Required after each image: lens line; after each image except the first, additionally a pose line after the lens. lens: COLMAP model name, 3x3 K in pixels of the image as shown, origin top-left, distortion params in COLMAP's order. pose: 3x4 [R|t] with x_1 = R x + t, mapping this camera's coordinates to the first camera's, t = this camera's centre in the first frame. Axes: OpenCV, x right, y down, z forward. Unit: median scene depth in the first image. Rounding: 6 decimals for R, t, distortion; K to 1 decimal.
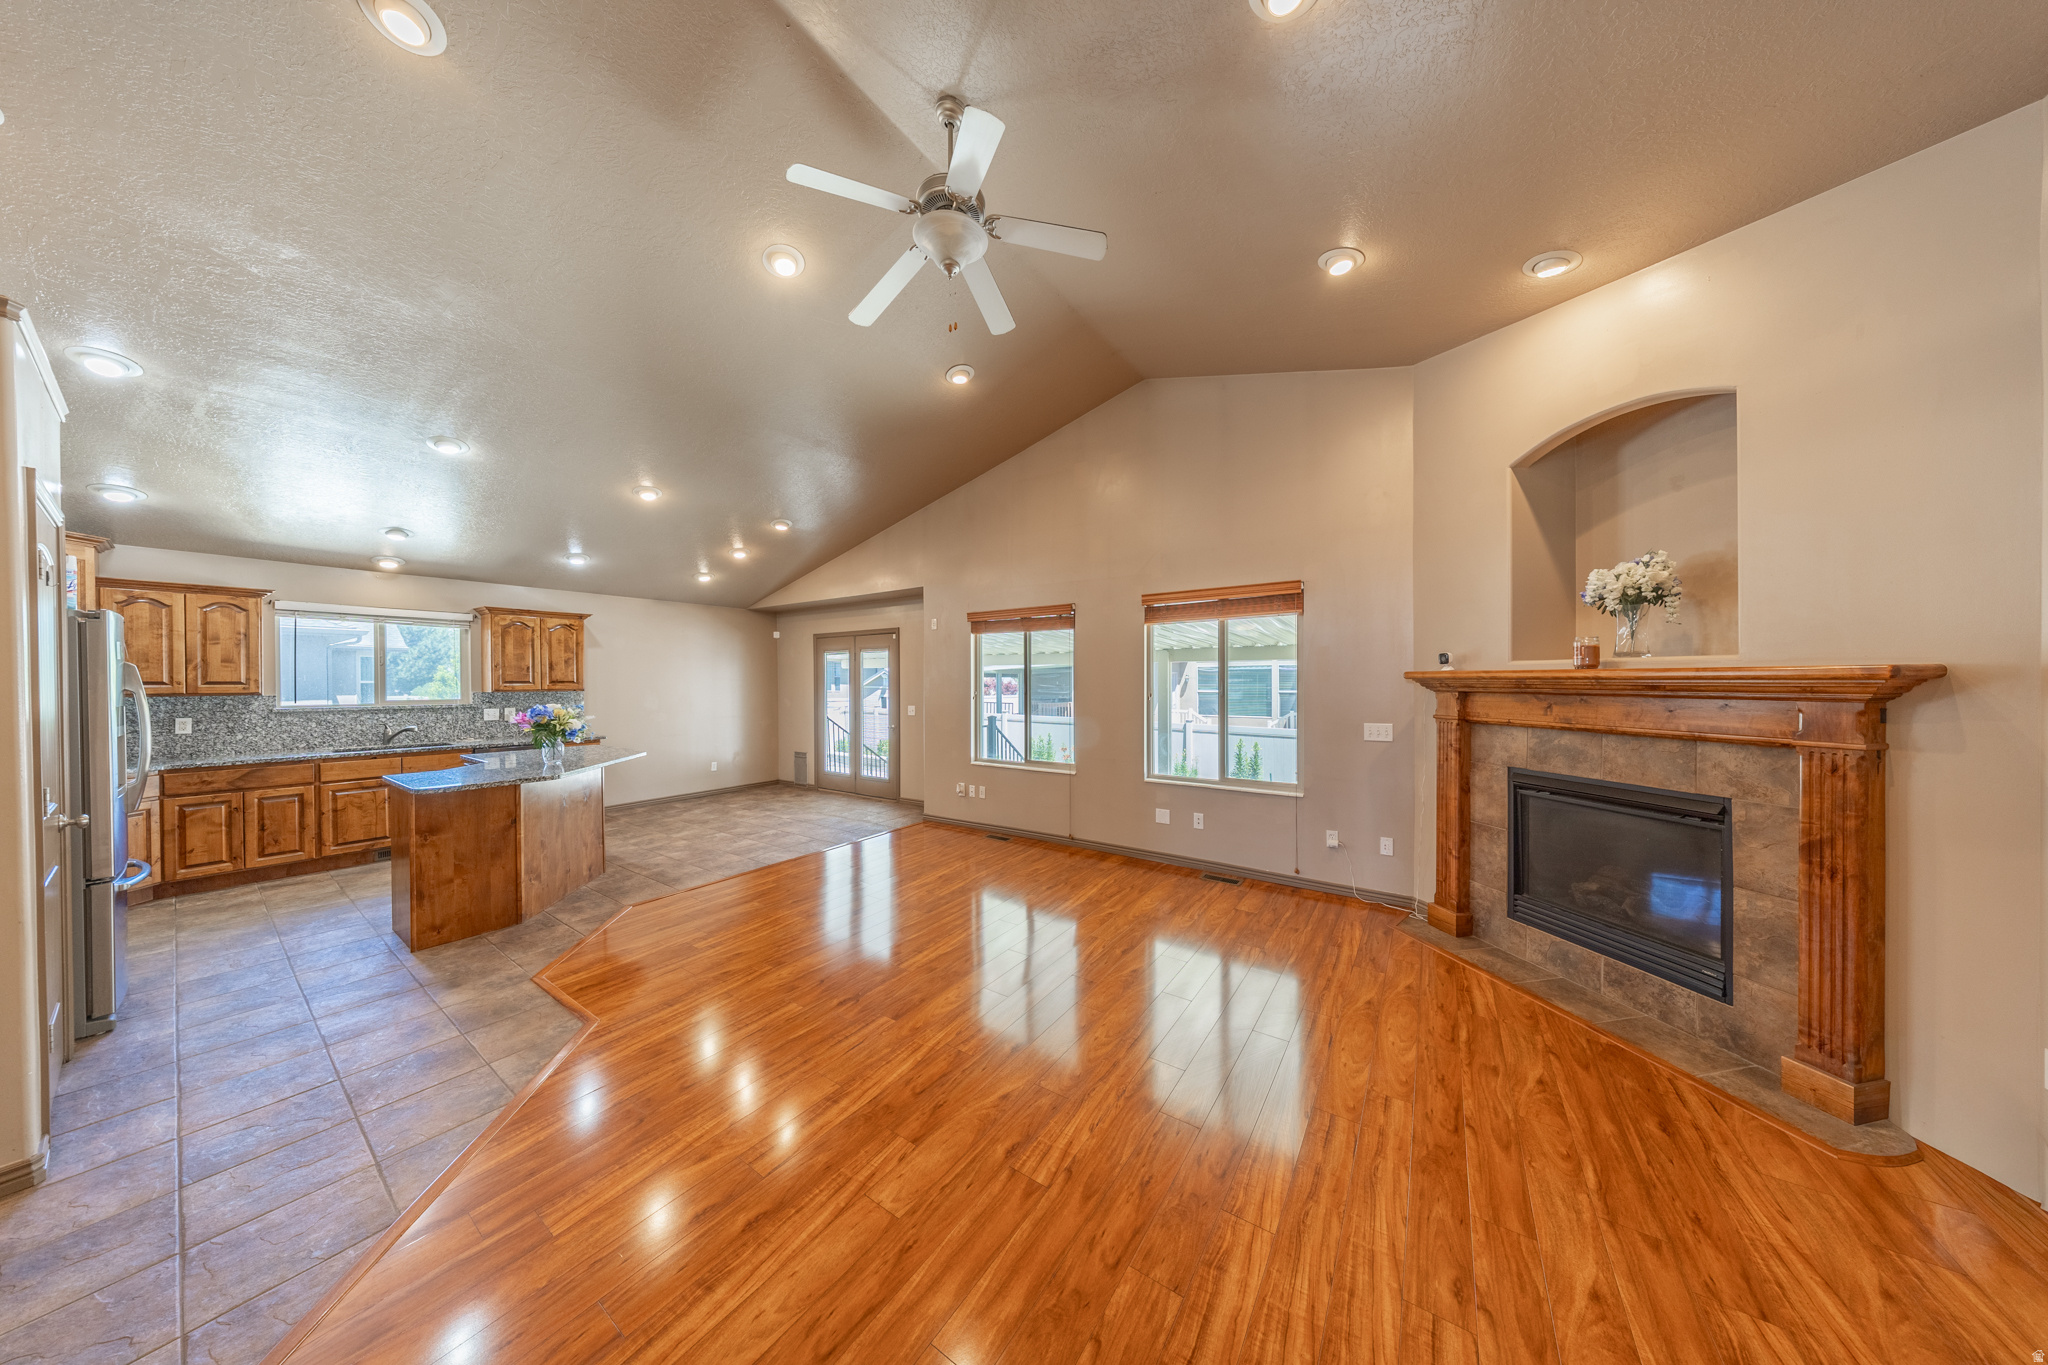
lens RADIAL K [[594.5, 0, 1024.5], [0, 594.5, 683.7], [0, 0, 1]] dist [-0.000811, -0.000066]
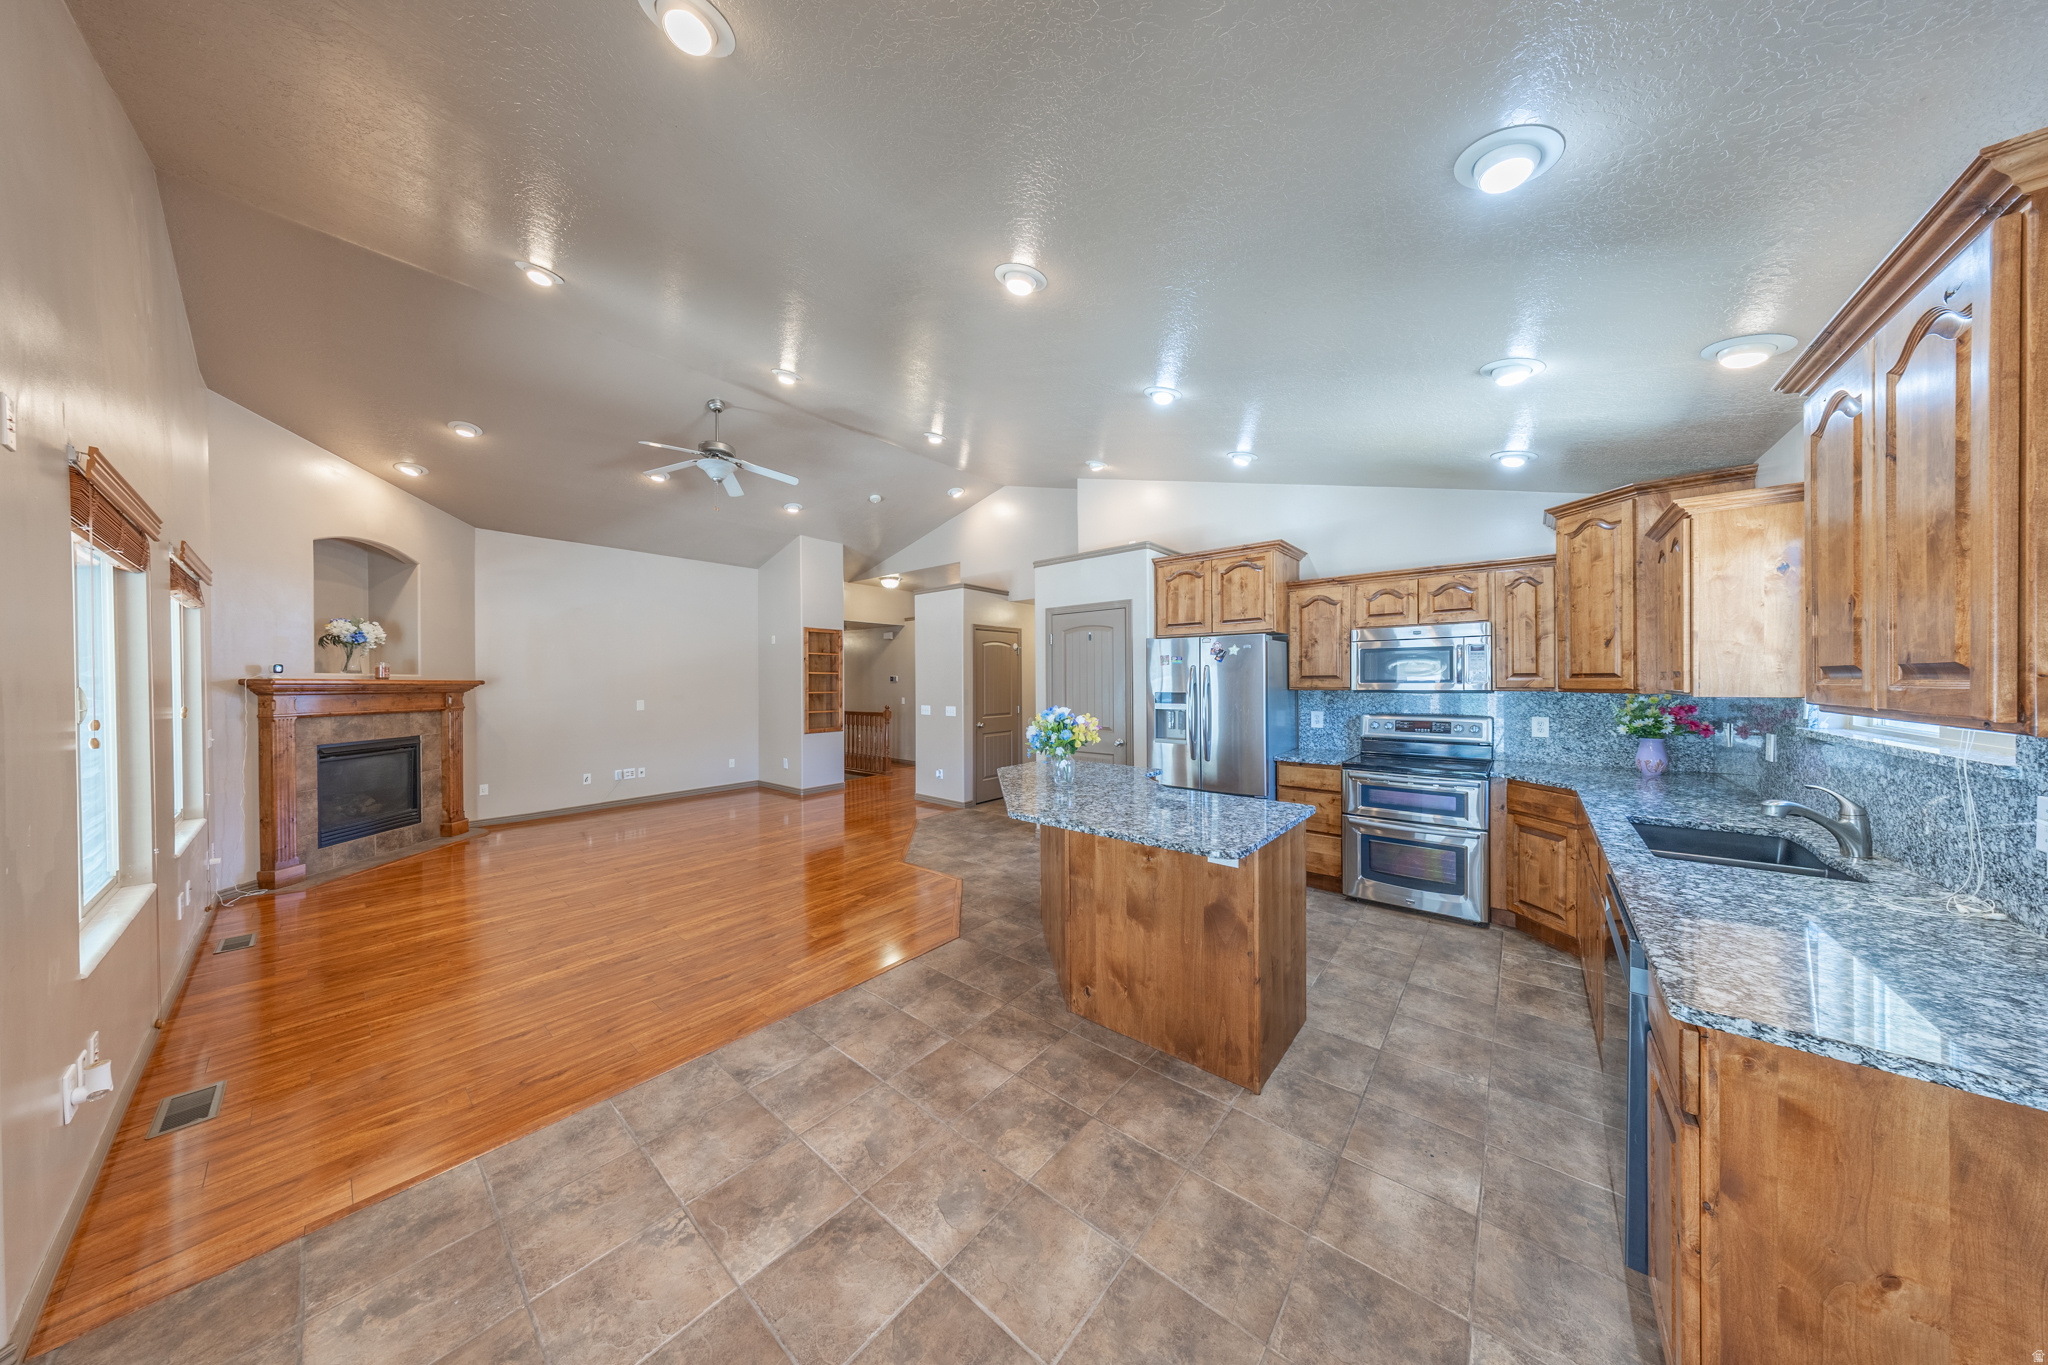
lens RADIAL K [[594.5, 0, 1017.9], [0, 594.5, 683.7], [0, 0, 1]] dist [-0.000811, -0.000066]
pose [[-0.994901, 0.010613, 0.100301, -0.803295], [0.011494, 0.999900, 0.008214, -0.002507], [-0.100204, 0.009325, -0.994923, 1.753225]]
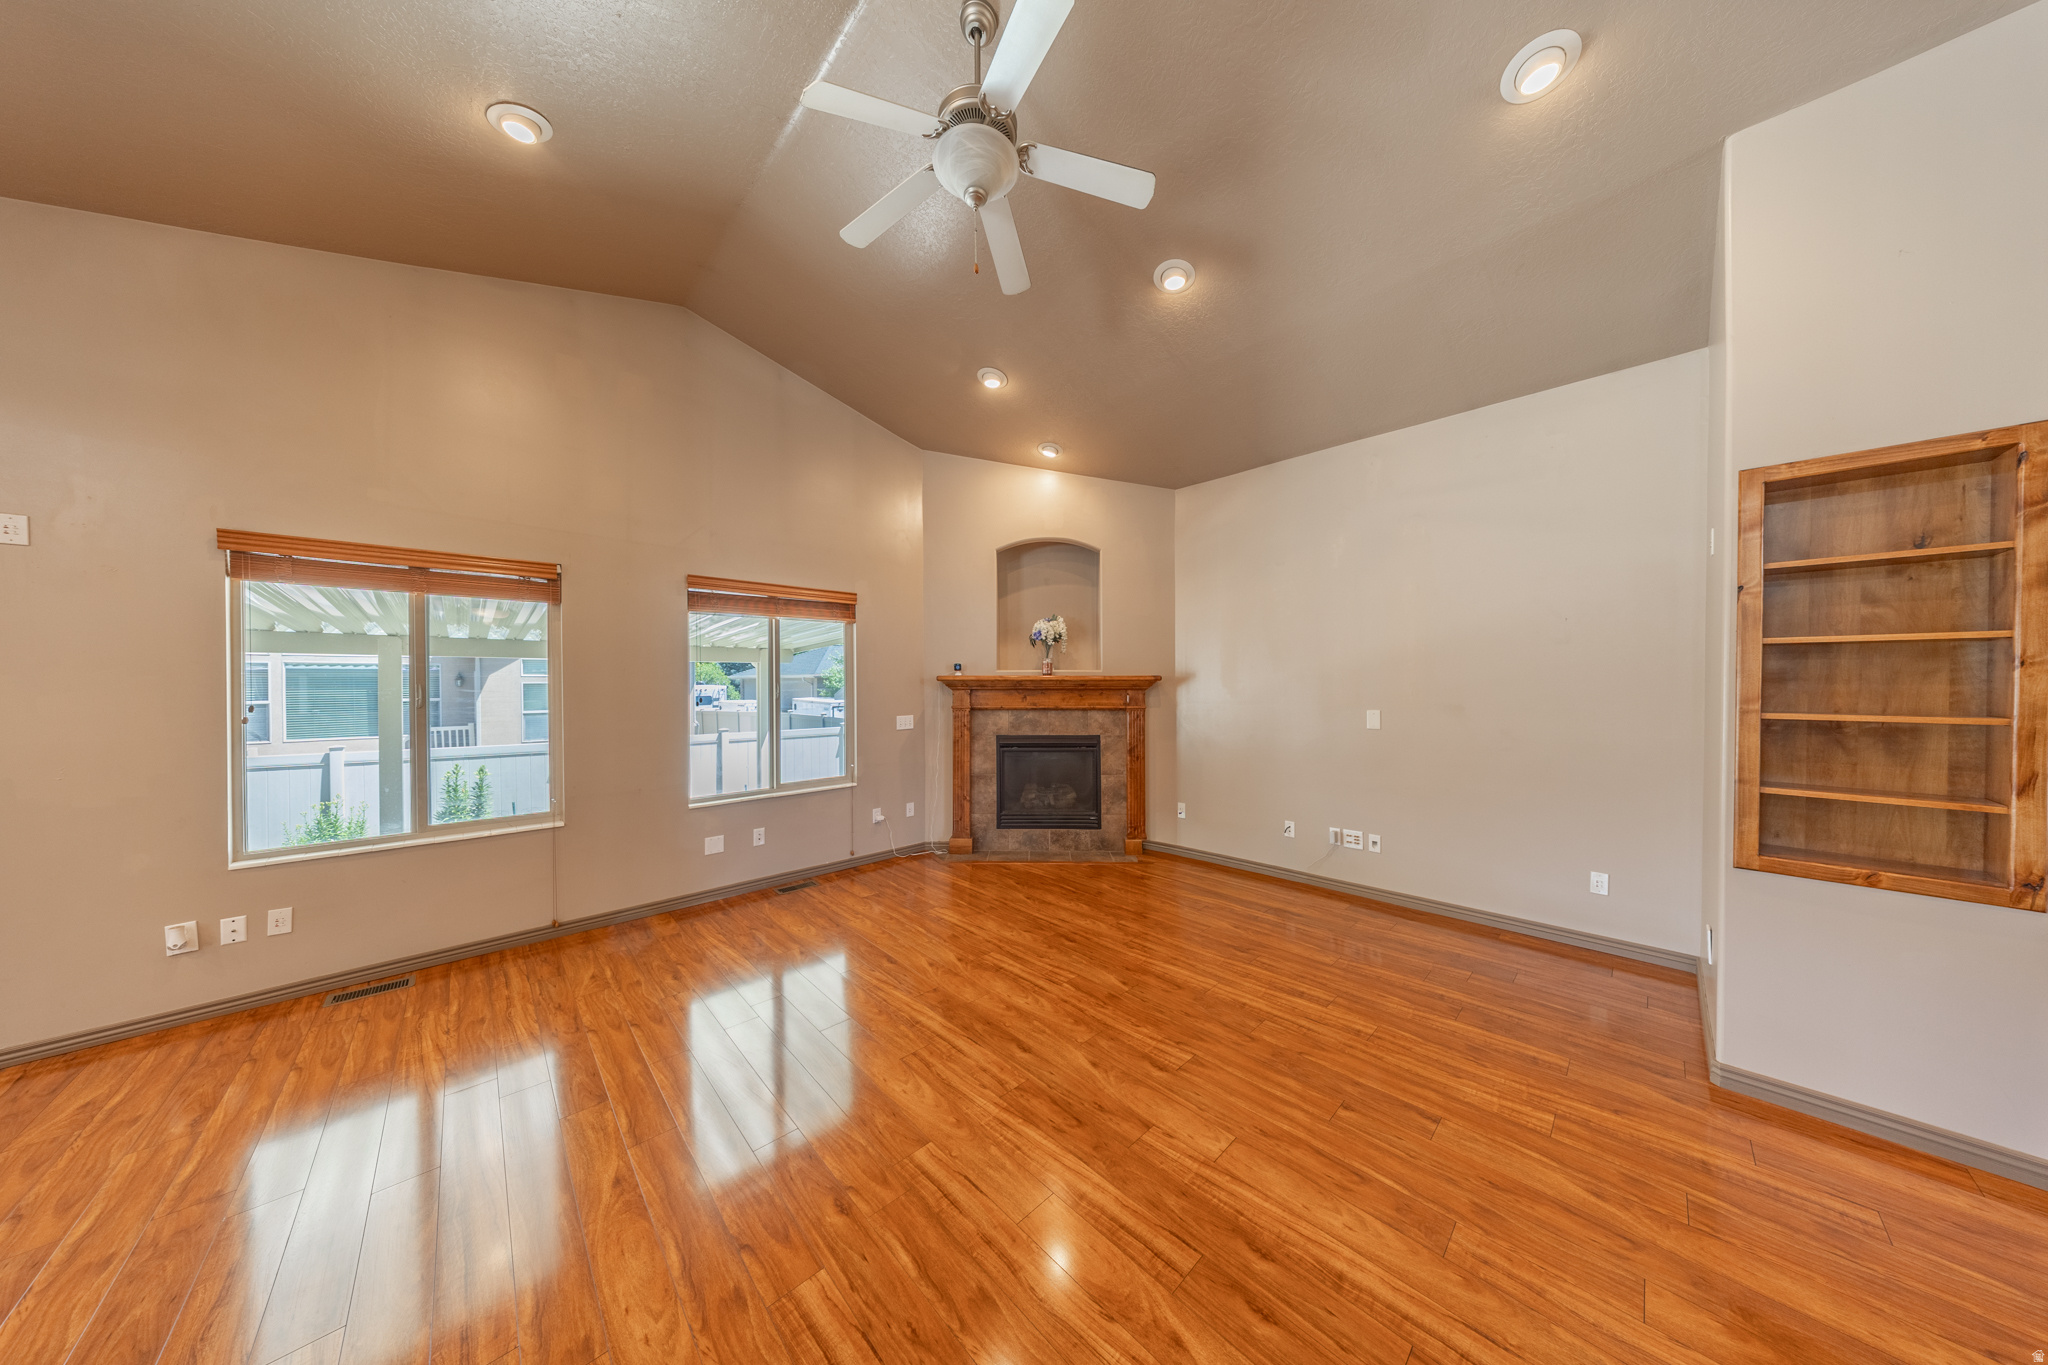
lens RADIAL K [[594.5, 0, 1021.8], [0, 594.5, 683.7], [0, 0, 1]] dist [-0.000811, -0.000066]
pose [[0.213116, -0.003046, 0.977022, -0.569935], [0.009703, 0.999952, 0.001001, -0.000405], [-0.976979, 0.009267, 0.213135, 0.455347]]
